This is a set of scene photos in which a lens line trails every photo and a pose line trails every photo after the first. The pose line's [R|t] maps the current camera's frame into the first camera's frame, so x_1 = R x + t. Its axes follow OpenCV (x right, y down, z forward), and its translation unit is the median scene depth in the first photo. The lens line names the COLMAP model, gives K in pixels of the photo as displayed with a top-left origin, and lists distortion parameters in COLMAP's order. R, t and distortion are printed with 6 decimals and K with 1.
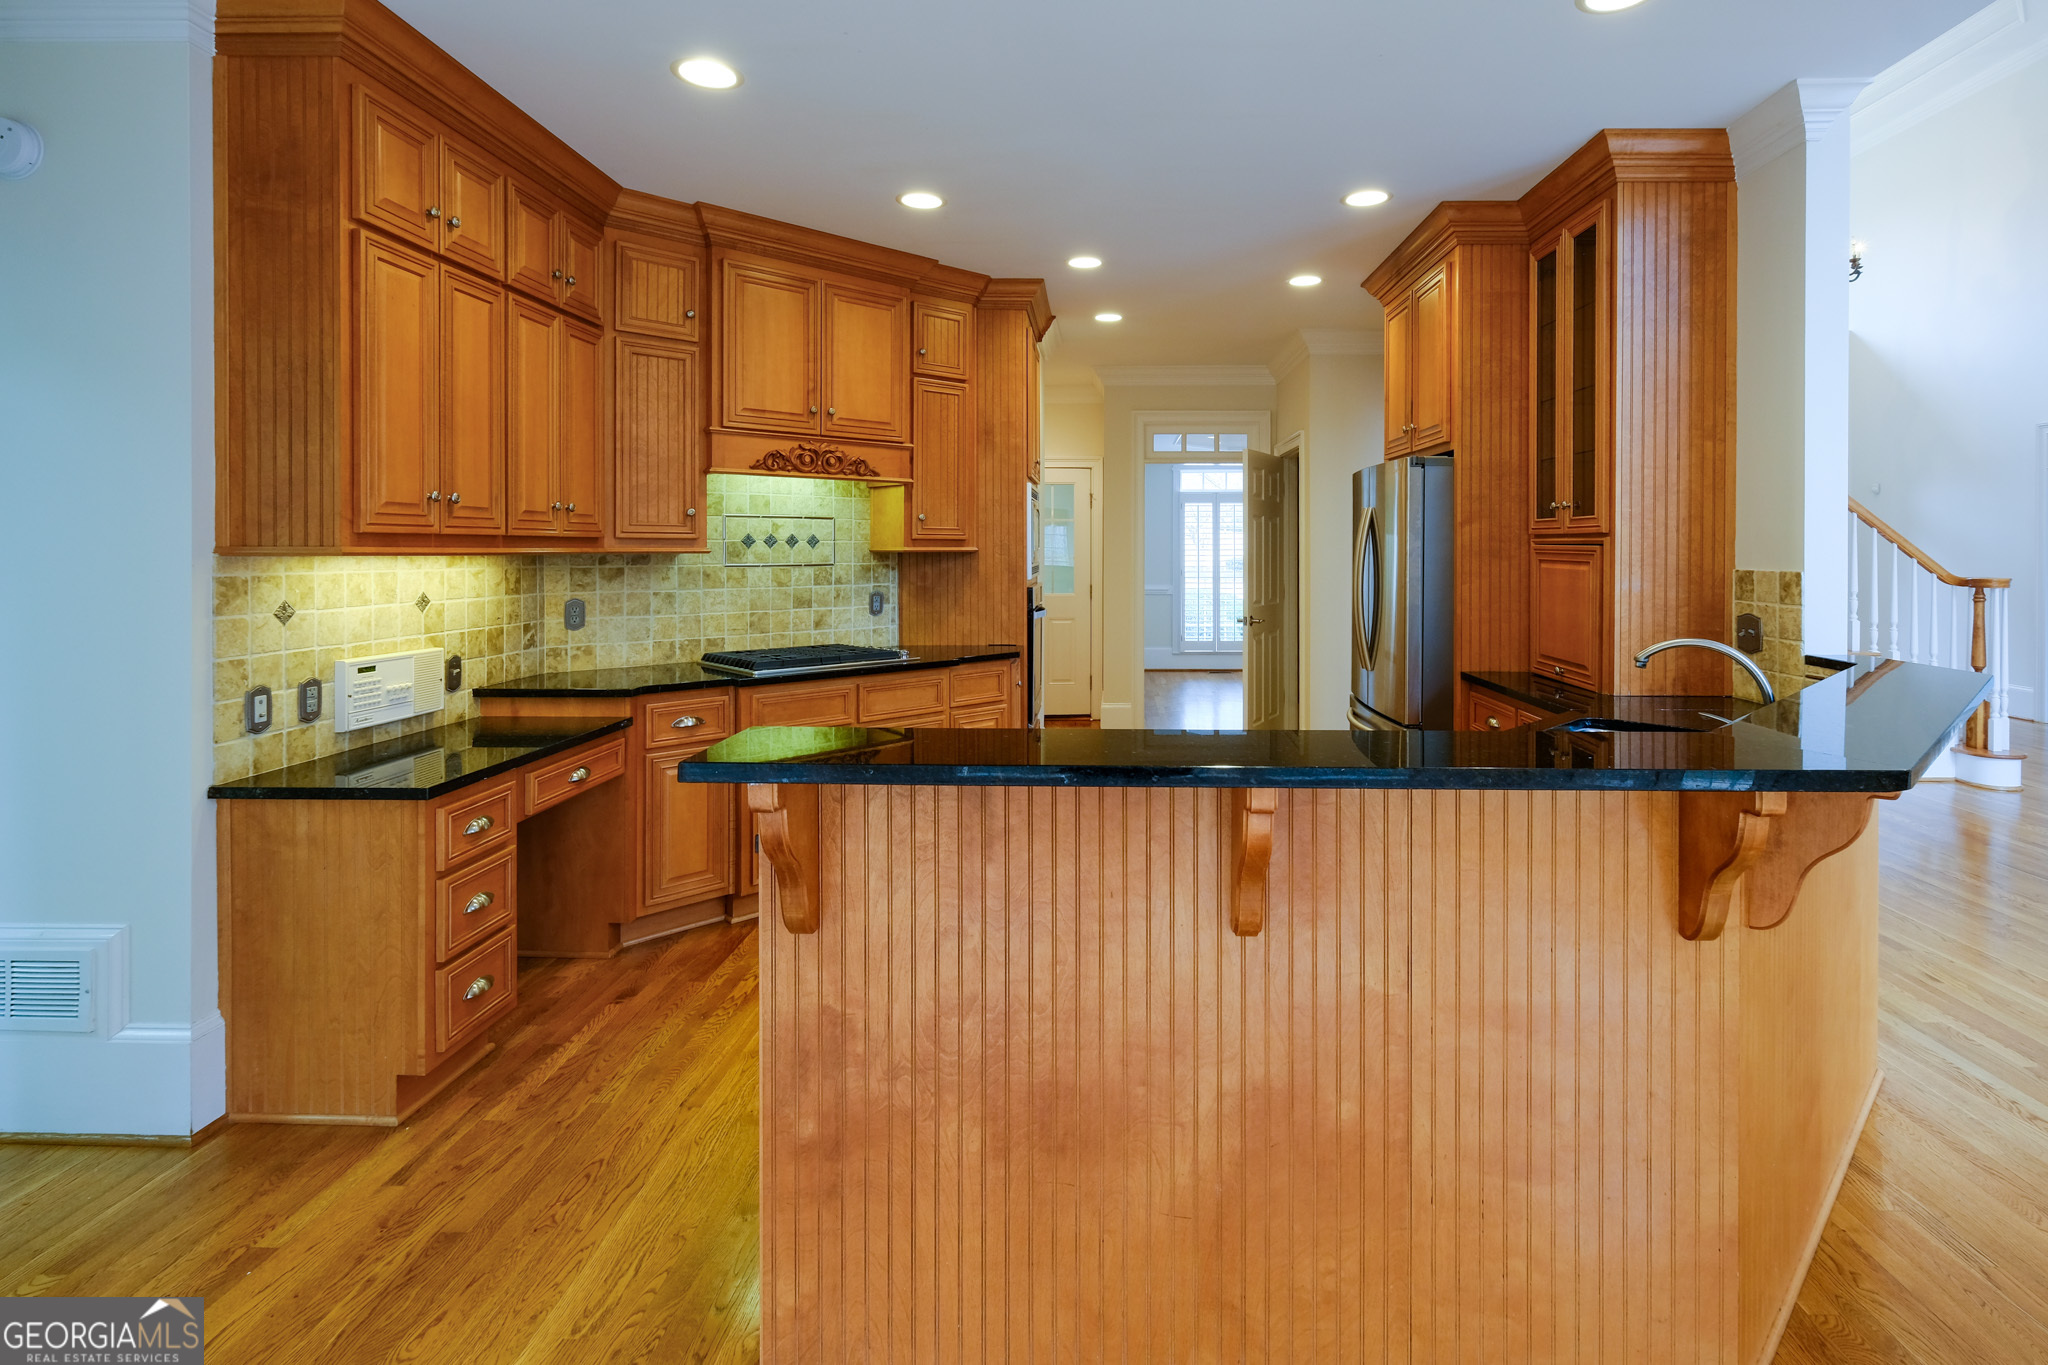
lens RADIAL K [[962.9, 0, 1024.4], [0, 962.9, 622.9], [0, 0, 1]] dist [0.000717, 0.000011]
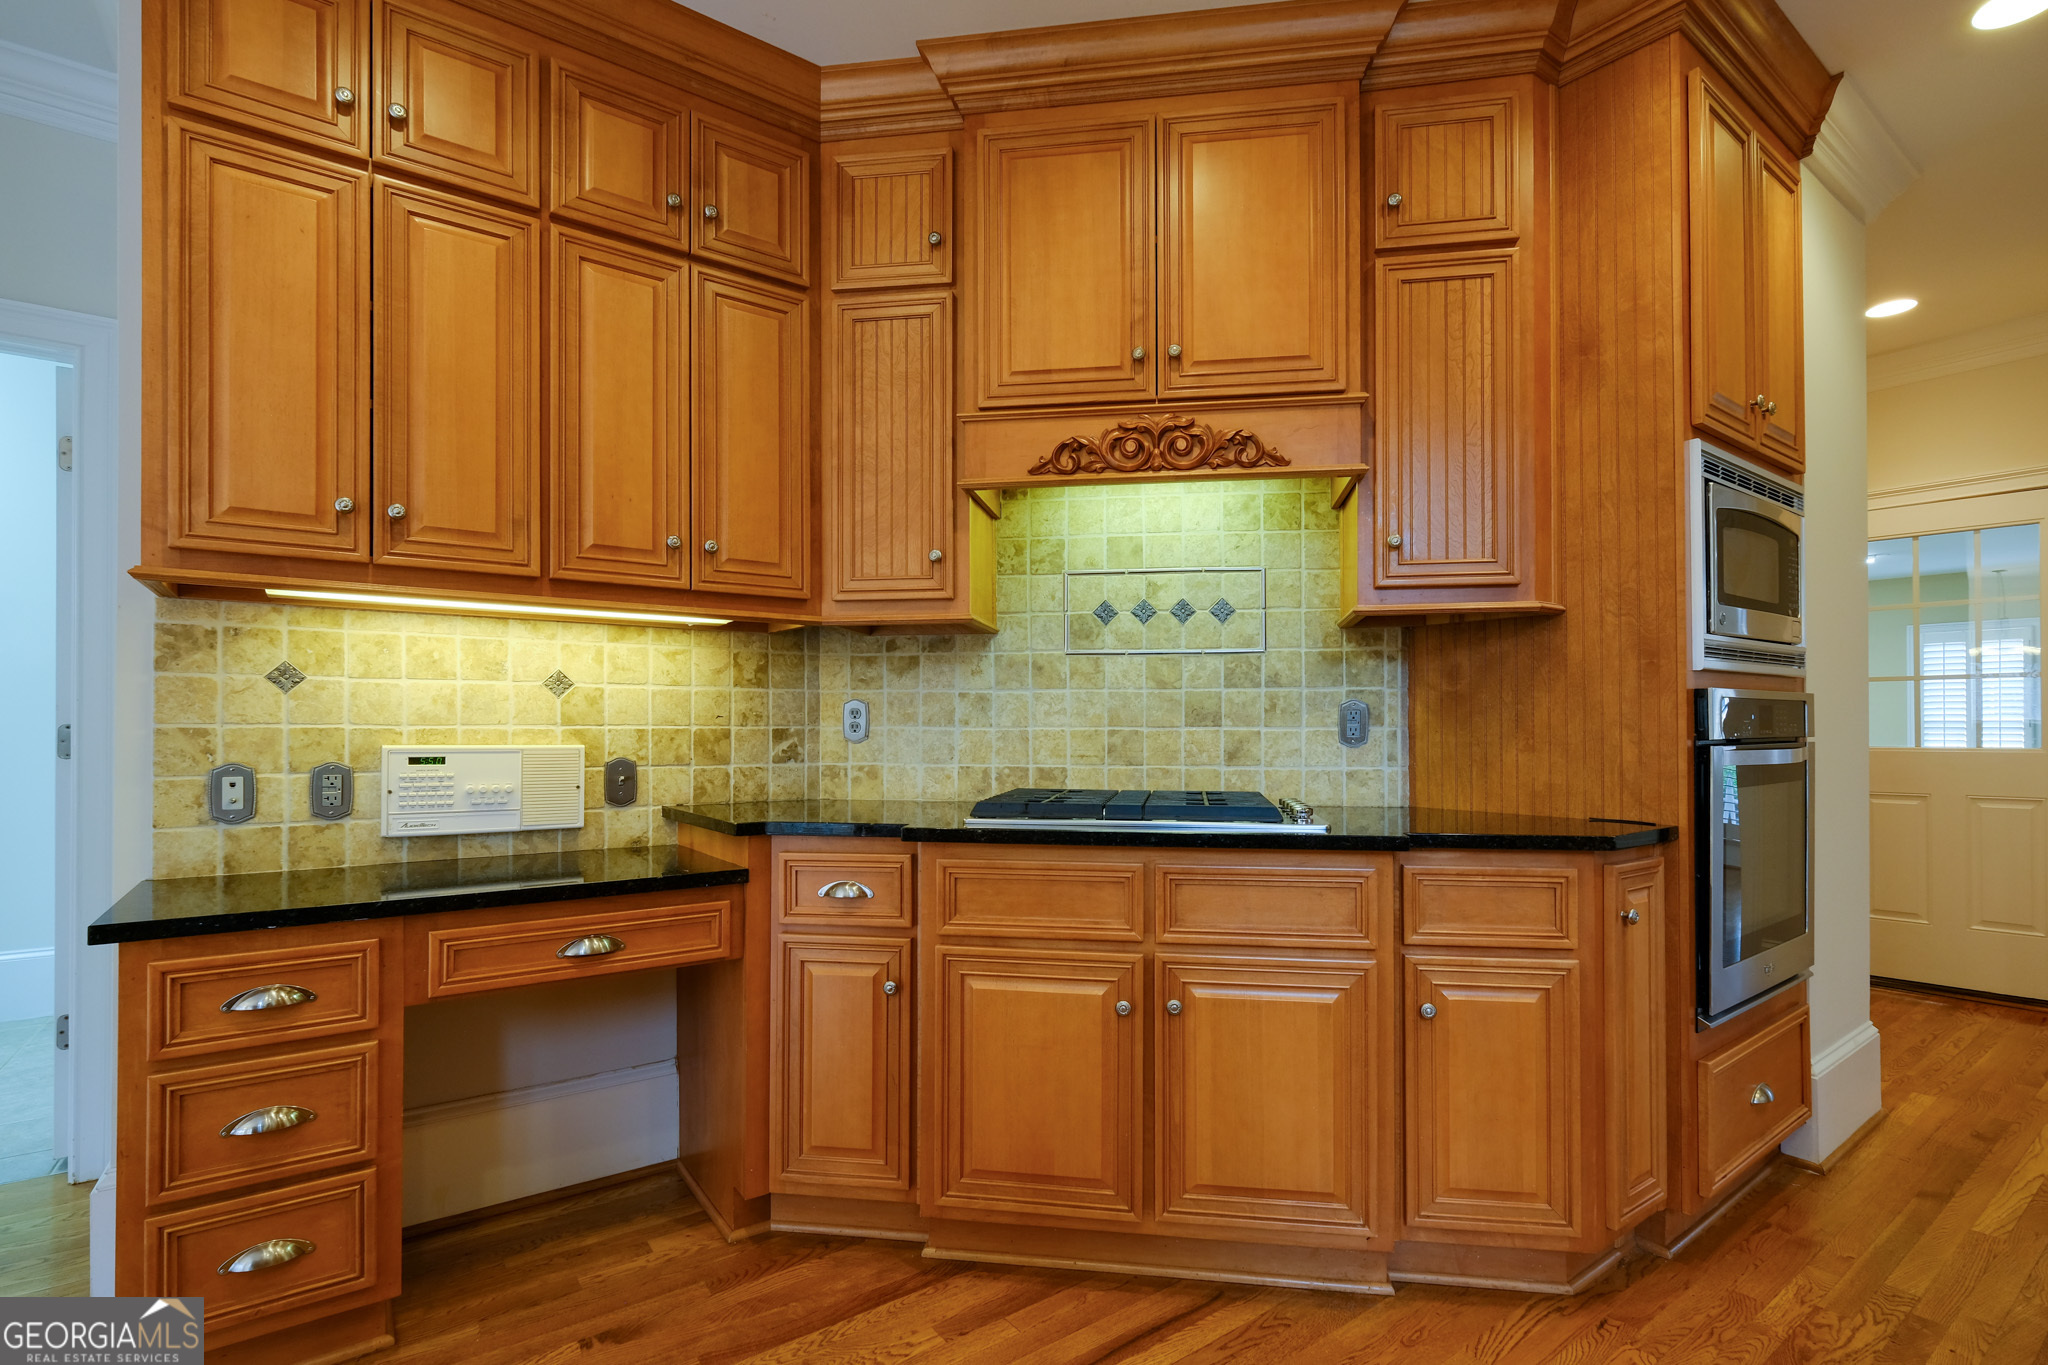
lens RADIAL K [[950.1, 0, 1024.3], [0, 950.1, 727.9], [0, 0, 1]] dist [-0.000415, -0.000133]
pose [[0.657270, 0.008979, -0.753601, 0.158757], [-0.060254, 0.997354, -0.040668, 0.018513], [0.751242, 0.072137, 0.656072, 0.653634]]
